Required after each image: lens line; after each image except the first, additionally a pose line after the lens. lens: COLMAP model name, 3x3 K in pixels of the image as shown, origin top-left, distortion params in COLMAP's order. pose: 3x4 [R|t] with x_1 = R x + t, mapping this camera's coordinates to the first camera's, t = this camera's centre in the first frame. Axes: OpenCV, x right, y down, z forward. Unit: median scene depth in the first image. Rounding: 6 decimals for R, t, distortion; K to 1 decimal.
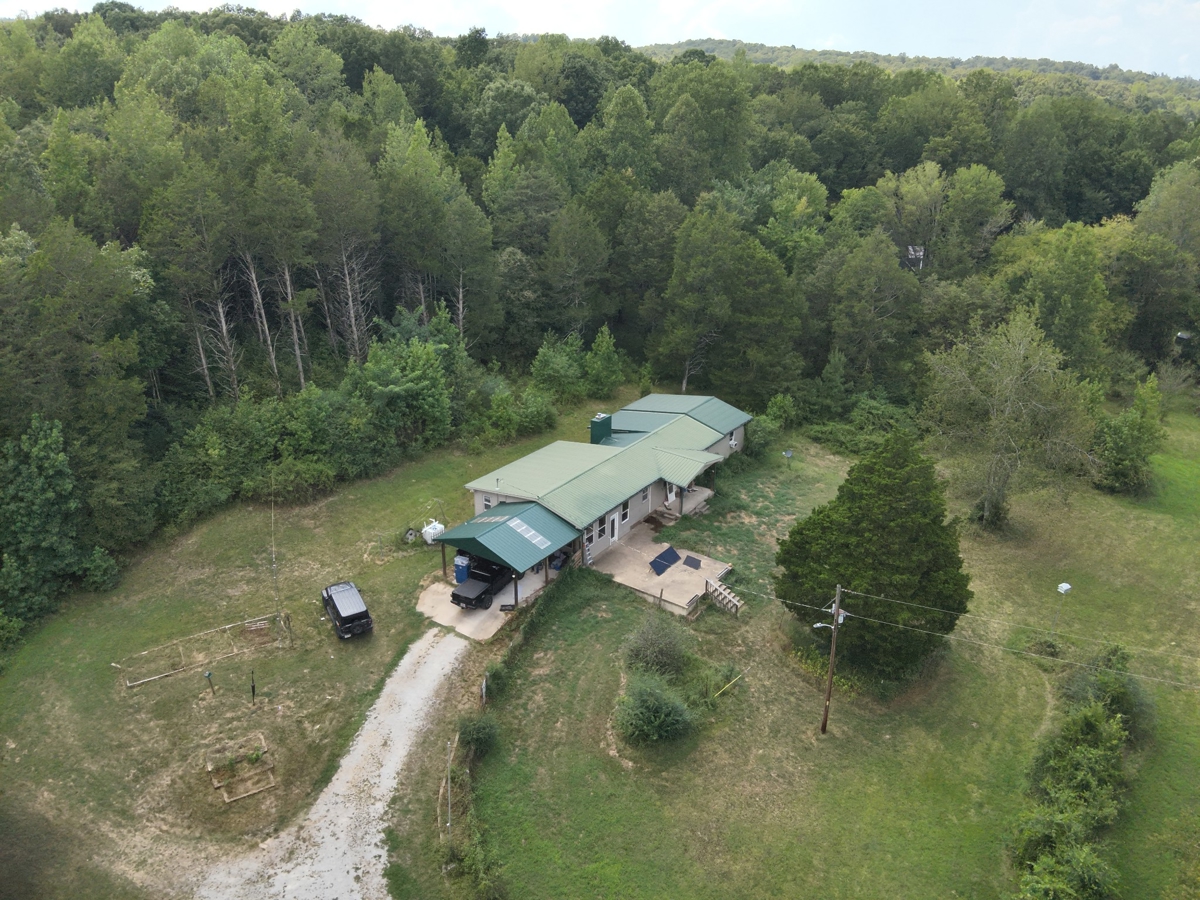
lens RADIAL K [[876.0, 0, 594.4], [0, 876.0, 446.3], [0, 0, 1]] dist [0.134298, -0.262797]
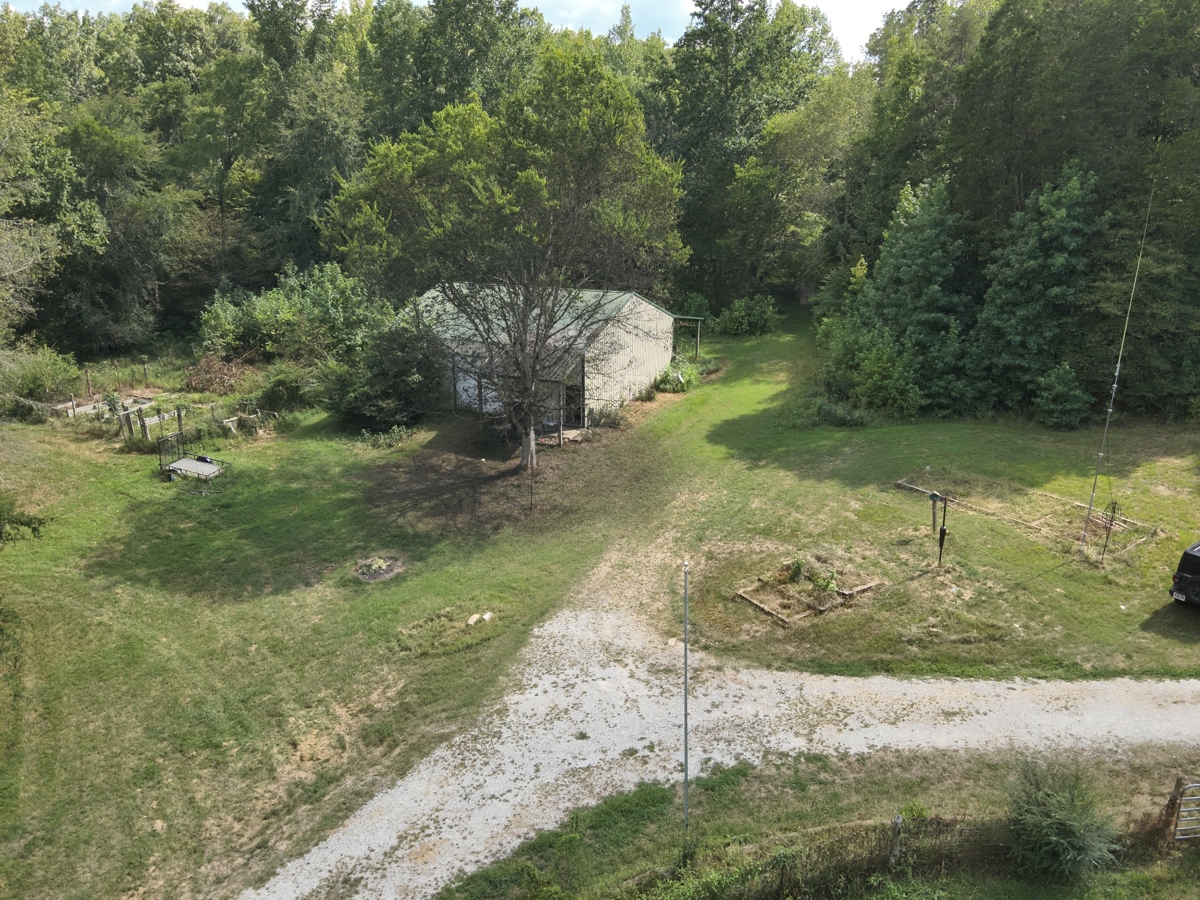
lens RADIAL K [[876.0, 0, 594.4], [0, 876.0, 446.3], [0, 0, 1]] dist [0.134298, -0.262797]
pose [[0.006576, 0.284231, -0.958733, 0.146672], [-0.373582, 0.890033, 0.261302, 0.133112], [0.927574, 0.356447, 0.112036, 0.615976]]
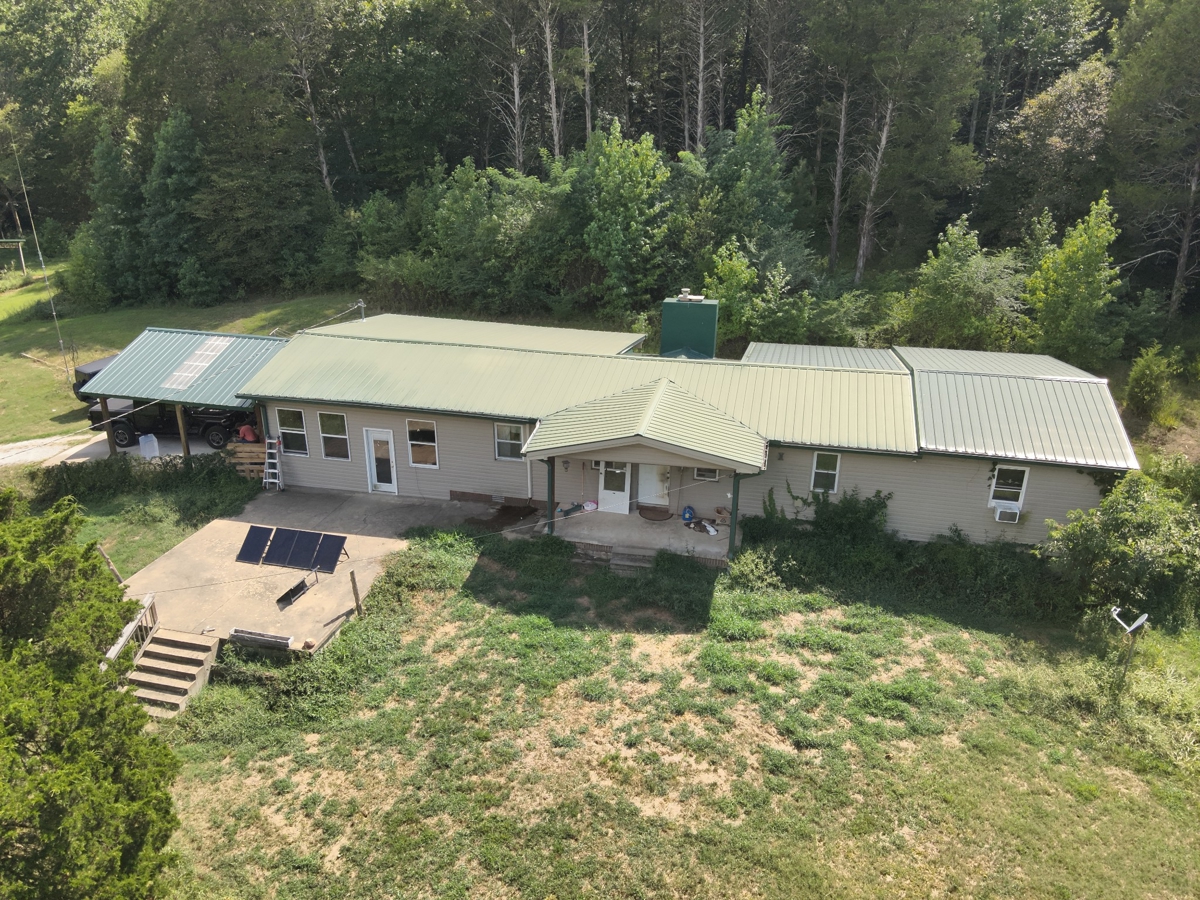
lens RADIAL K [[878.5, 0, 593.7], [0, 878.5, 445.7], [0, 0, 1]] dist [0.099092, -0.193315]
pose [[0.362768, 0.334339, -0.869837, 0.527127], [-0.353114, 0.913133, 0.203713, -0.052100], [0.862386, 0.233251, 0.449316, 1.026326]]
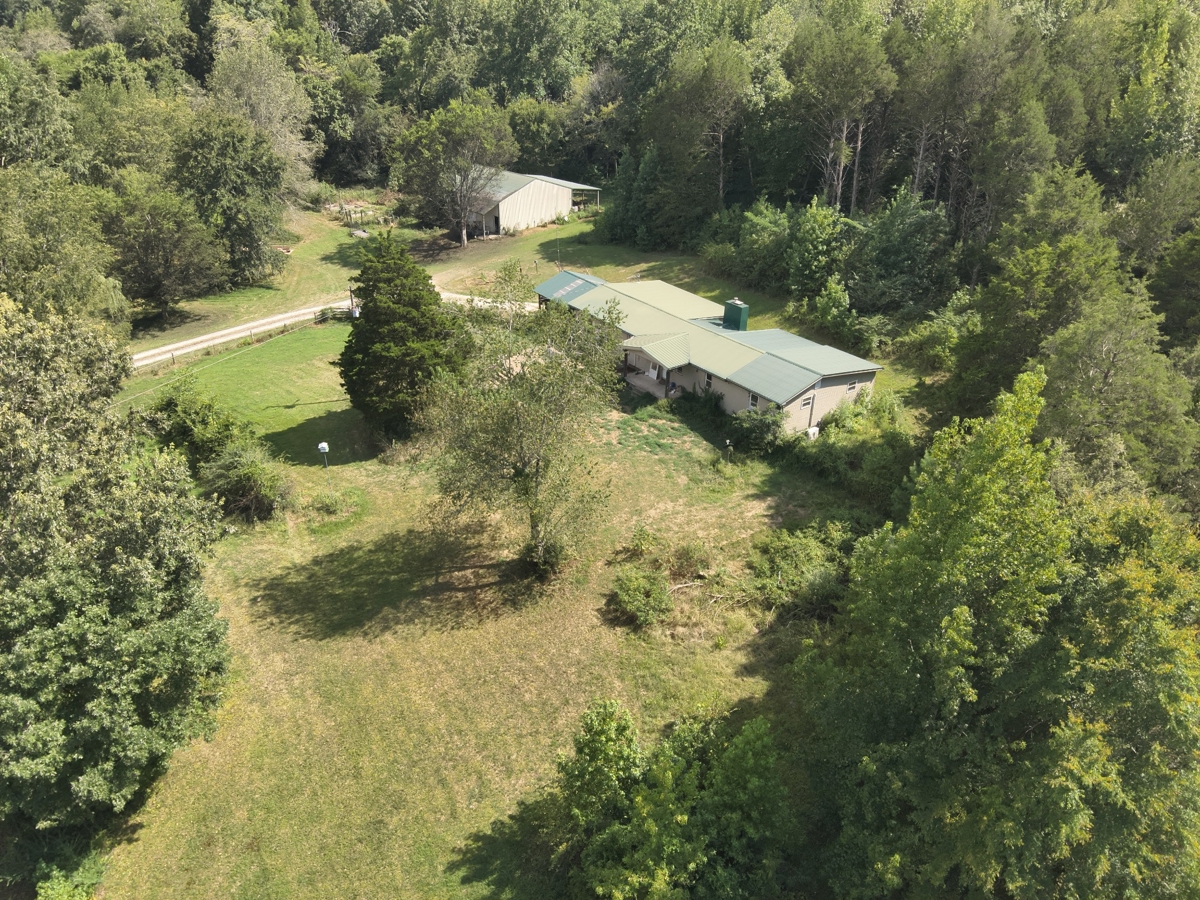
lens RADIAL K [[876.0, 0, 594.4], [0, 876.0, 446.3], [0, 0, 1]] dist [0.134298, -0.262797]
pose [[-0.340254, 0.431347, -0.835564, 1.281153], [-0.361735, 0.760161, 0.539725, -0.517897], [0.867972, 0.485896, -0.102615, 1.376225]]
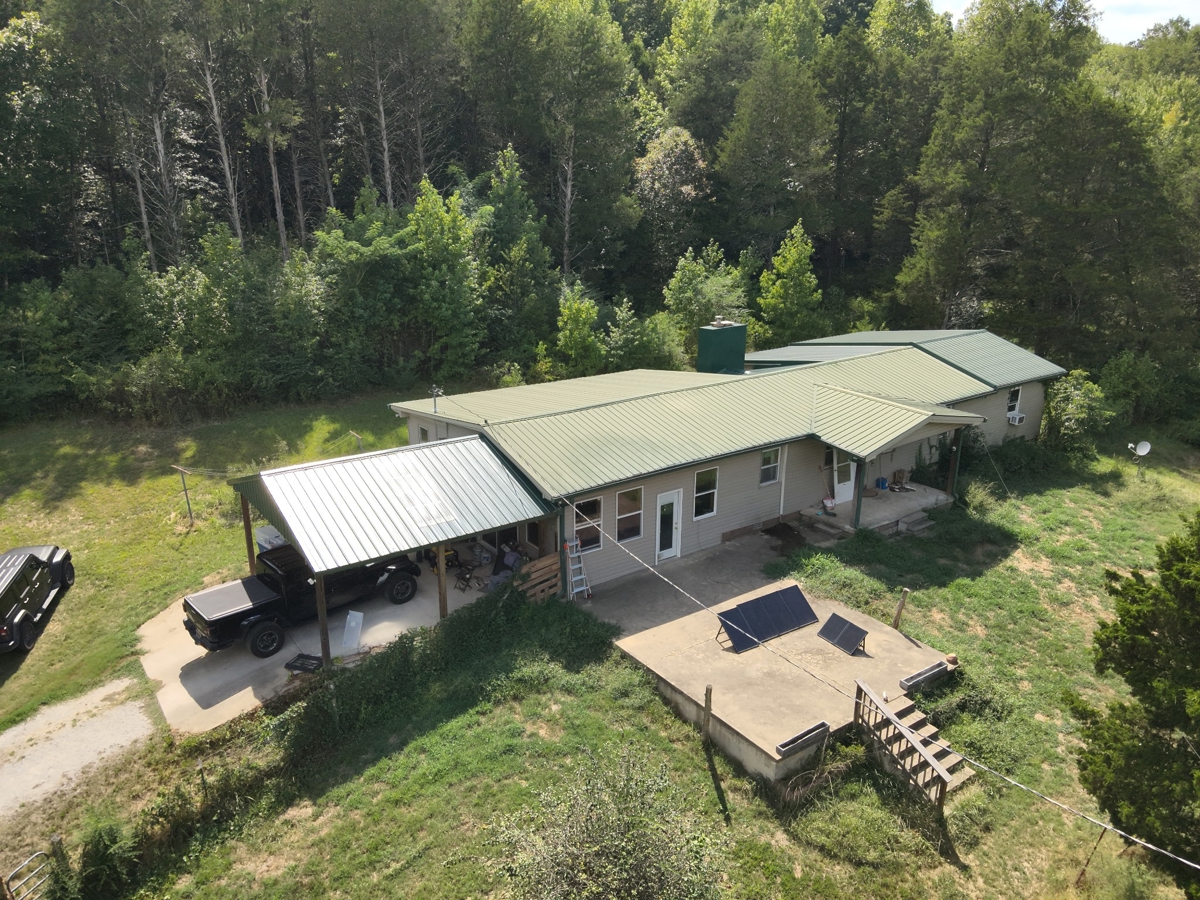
lens RADIAL K [[876.0, 0, 594.4], [0, 876.0, 446.3], [0, 0, 1]] dist [0.134298, -0.262797]
pose [[0.943811, 0.095644, -0.316344, 0.137304], [-0.122203, 0.990364, -0.065161, 0.101311], [0.307064, 0.100158, 0.946404, 0.672332]]
